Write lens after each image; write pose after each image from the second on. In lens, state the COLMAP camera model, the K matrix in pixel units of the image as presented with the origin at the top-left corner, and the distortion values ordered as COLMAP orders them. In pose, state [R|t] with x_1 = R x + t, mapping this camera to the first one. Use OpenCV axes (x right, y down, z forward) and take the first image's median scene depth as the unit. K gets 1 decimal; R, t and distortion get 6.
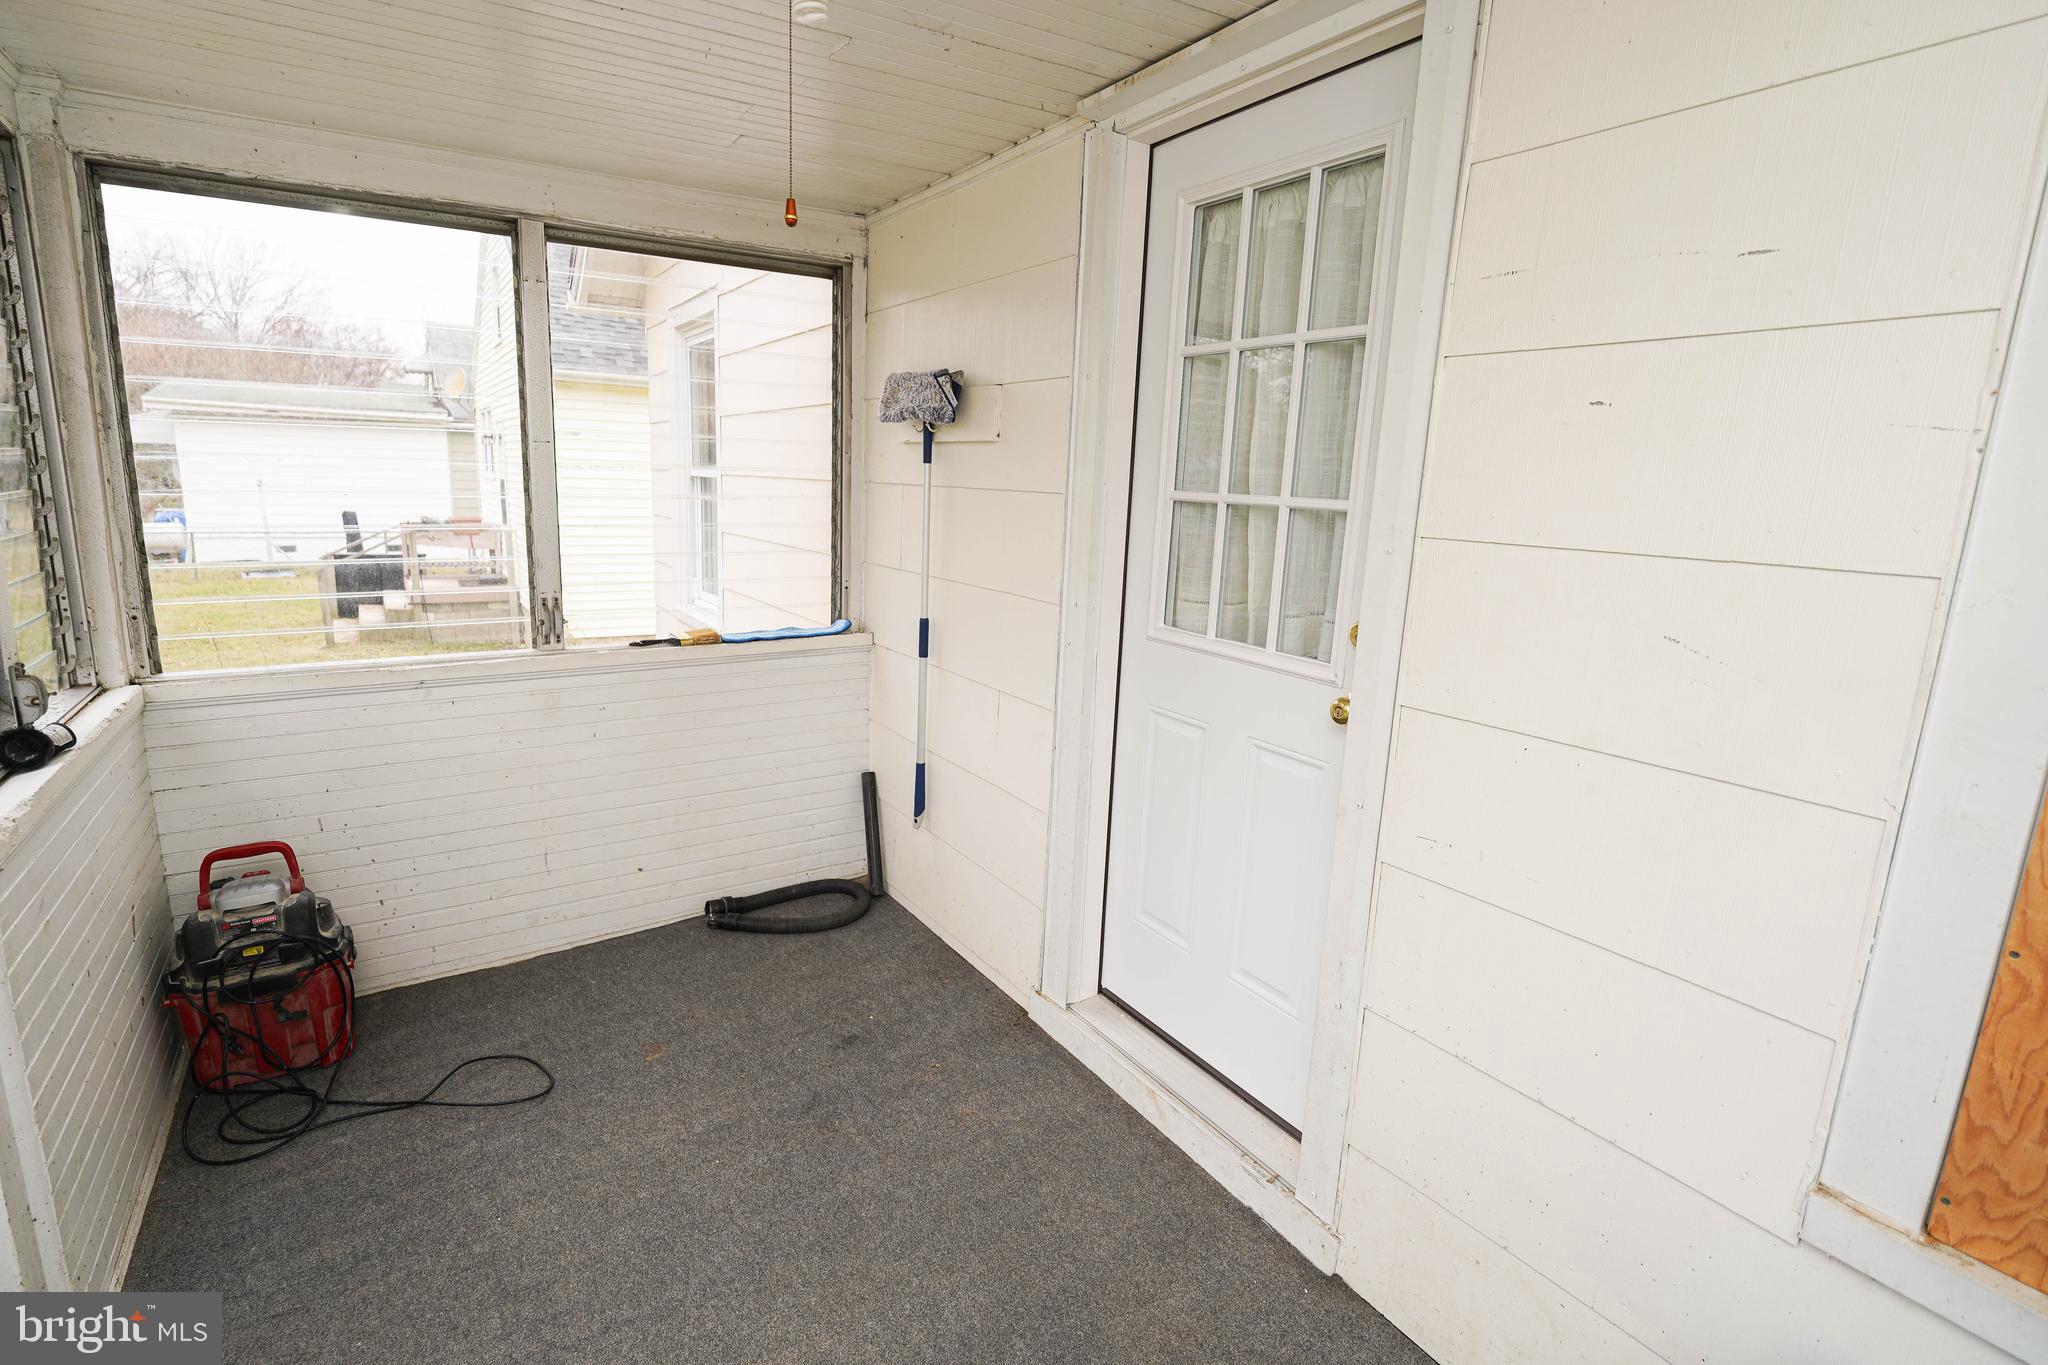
lens RADIAL K [[978.0, 0, 1005.0], [0, 978.0, 682.5], [0, 0, 1]] dist [0.001487, 0.000059]
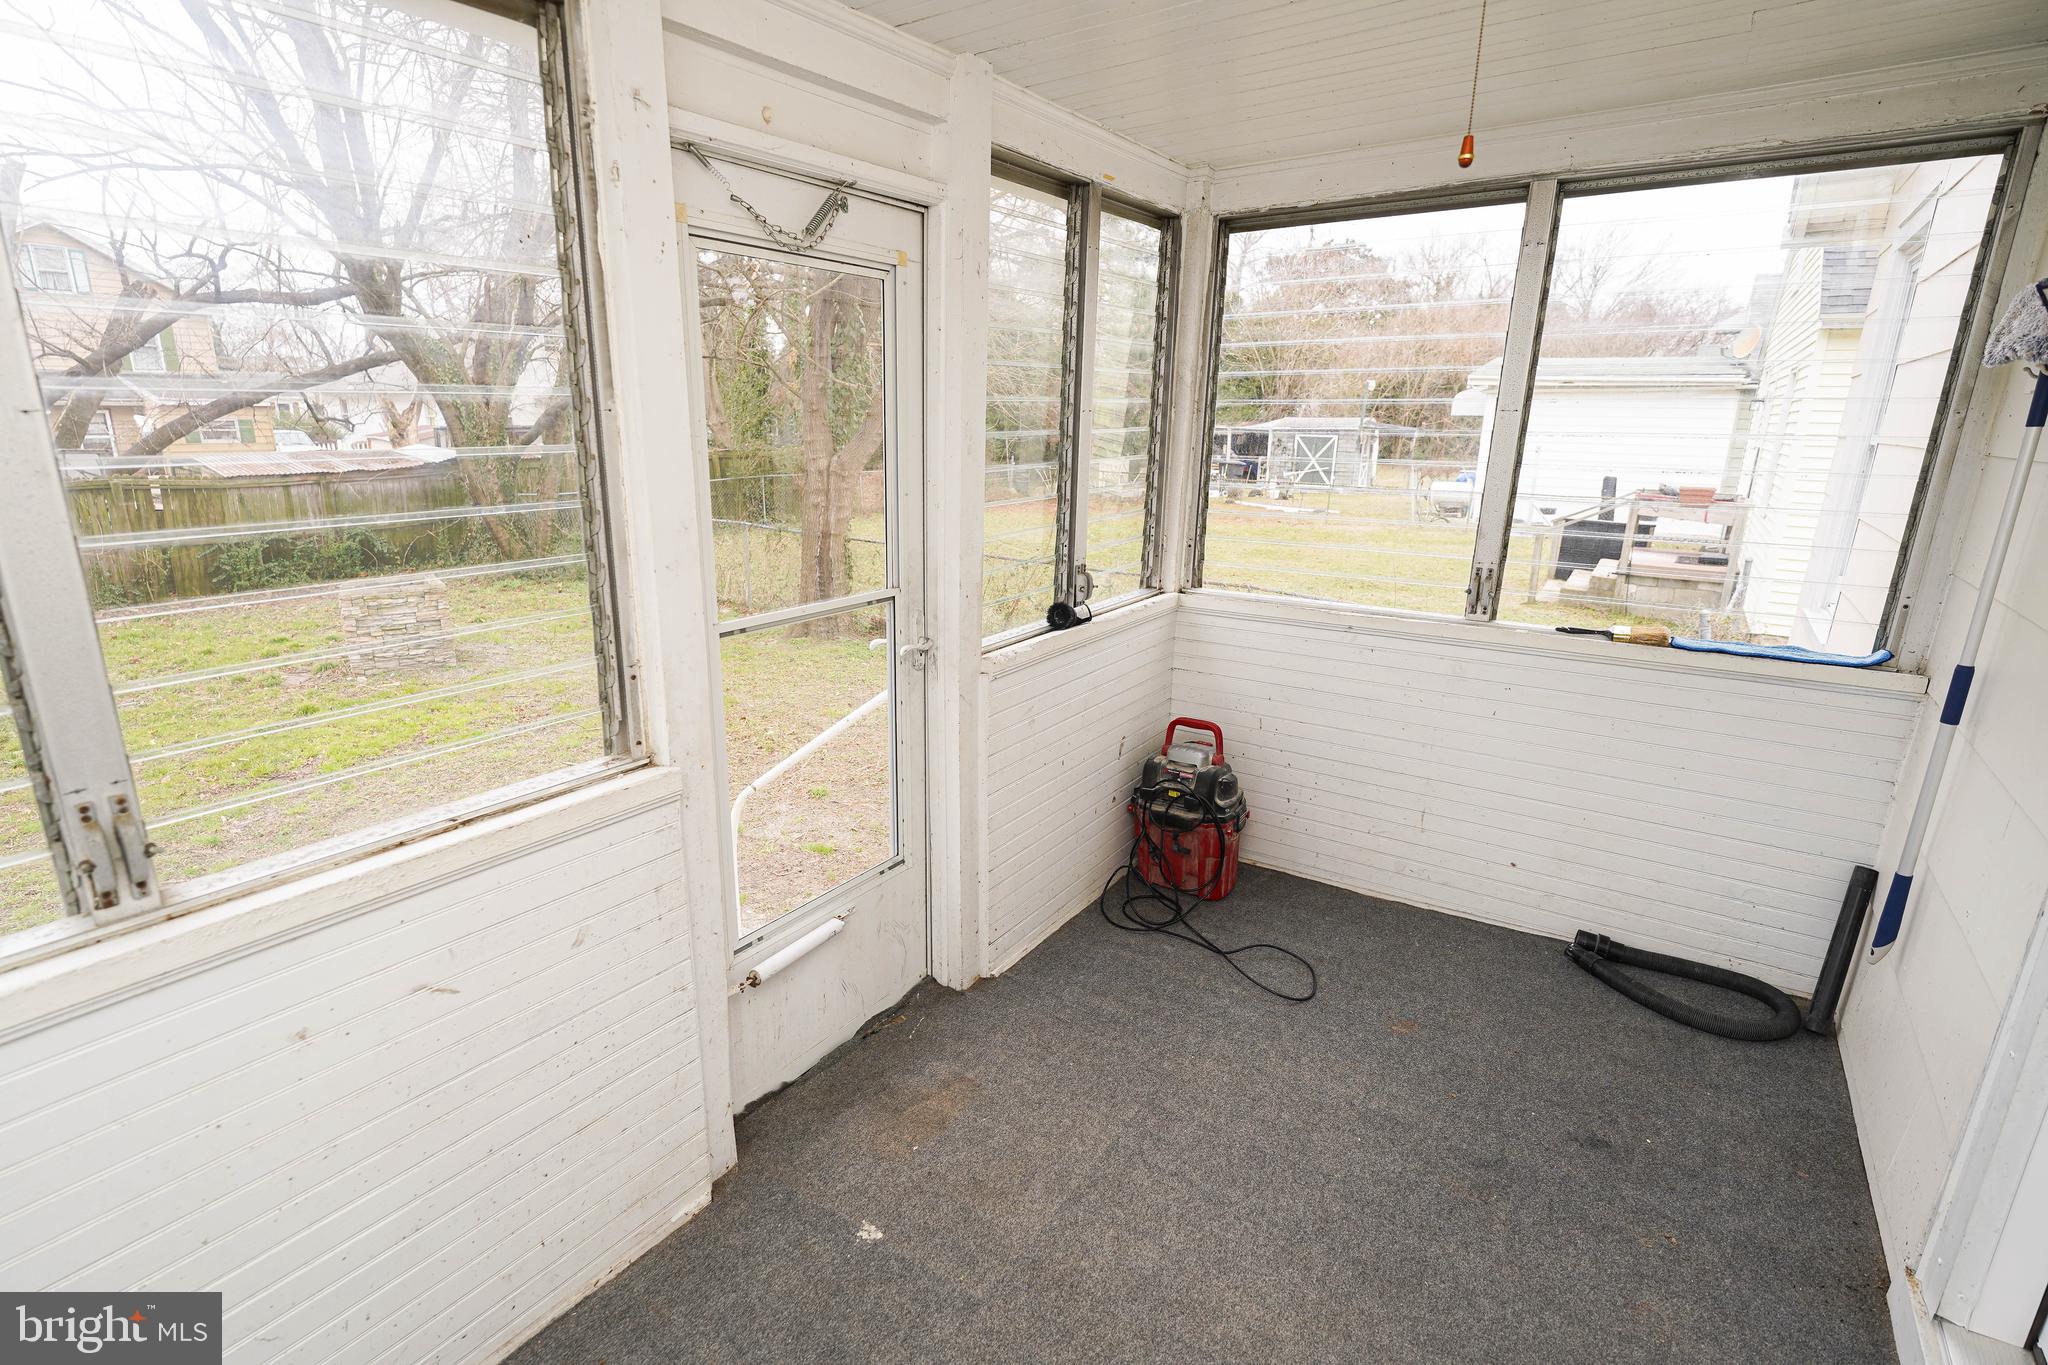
lens RADIAL K [[978.0, 0, 1004.5], [0, 978.0, 682.7], [0, 0, 1]] dist [0.001487, 0.000059]
pose [[0.393208, 0.219629, -0.892833, 0.301631], [-0.190481, 0.969443, 0.154586, -0.040005], [0.899502, 0.109283, 0.423028, 0.173448]]
